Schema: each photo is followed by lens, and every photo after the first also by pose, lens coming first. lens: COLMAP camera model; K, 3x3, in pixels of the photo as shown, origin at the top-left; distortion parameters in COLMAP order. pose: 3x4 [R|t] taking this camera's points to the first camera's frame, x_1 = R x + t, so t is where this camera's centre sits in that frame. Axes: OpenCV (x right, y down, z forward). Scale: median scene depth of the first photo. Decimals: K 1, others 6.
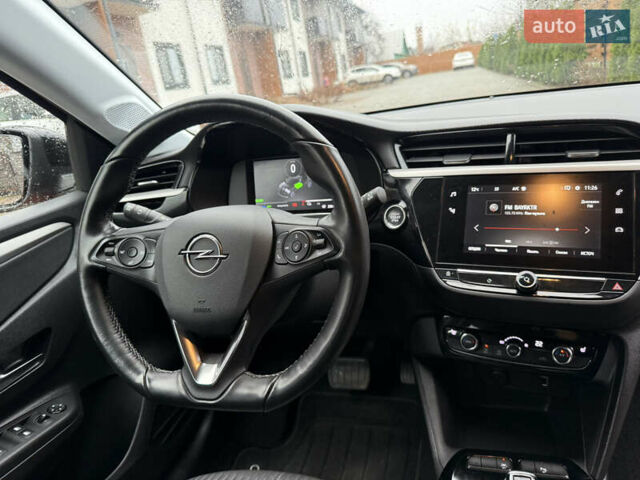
lens RADIAL K [[456.1, 0, 320.2], [0, 456.1, 236.5], [0, 0, 1]] dist [0.030228, -0.044244]
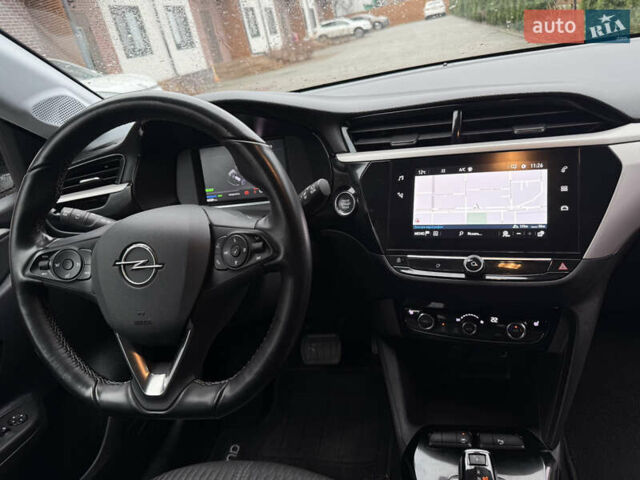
lens RADIAL K [[453.6, 0, 320.0], [0, 453.6, 240.0], [0, 0, 1]] dist [0.056798, -0.091647]
pose [[0.996905, -0.070312, 0.035172, 0.077366], [0.066855, 0.993574, 0.091334, -0.063069], [-0.041368, -0.088700, 0.995199, 0.031299]]
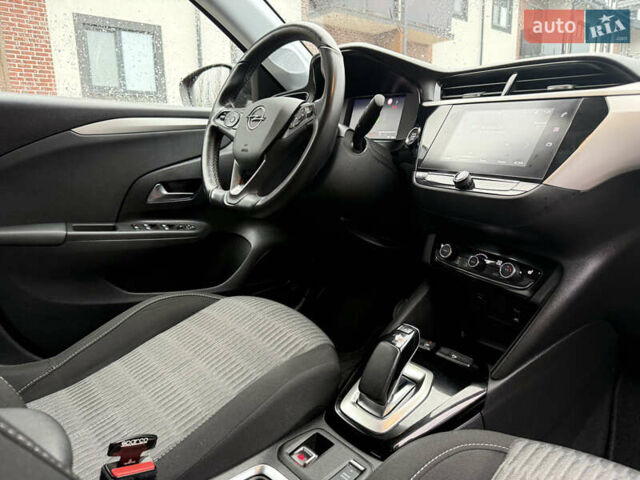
lens RADIAL K [[453.6, 0, 320.0], [0, 453.6, 240.0], [0, 0, 1]] dist [0.056798, -0.091647]
pose [[0.832682, 0.254292, -0.491911, 0.693812], [-0.281236, 0.959432, 0.019913, 0.301296], [0.477019, 0.121762, 0.870418, -0.185573]]
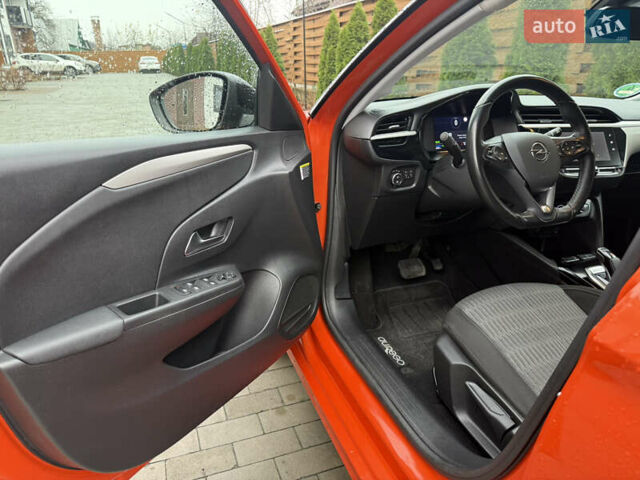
lens RADIAL K [[453.6, 0, 320.0], [0, 453.6, 240.0], [0, 0, 1]] dist [0.056798, -0.091647]
pose [[0.788838, -0.078763, 0.609534, -1.992552], [0.081776, 0.996387, 0.022919, 0.264003], [-0.609137, 0.031765, 0.792429, -0.018671]]
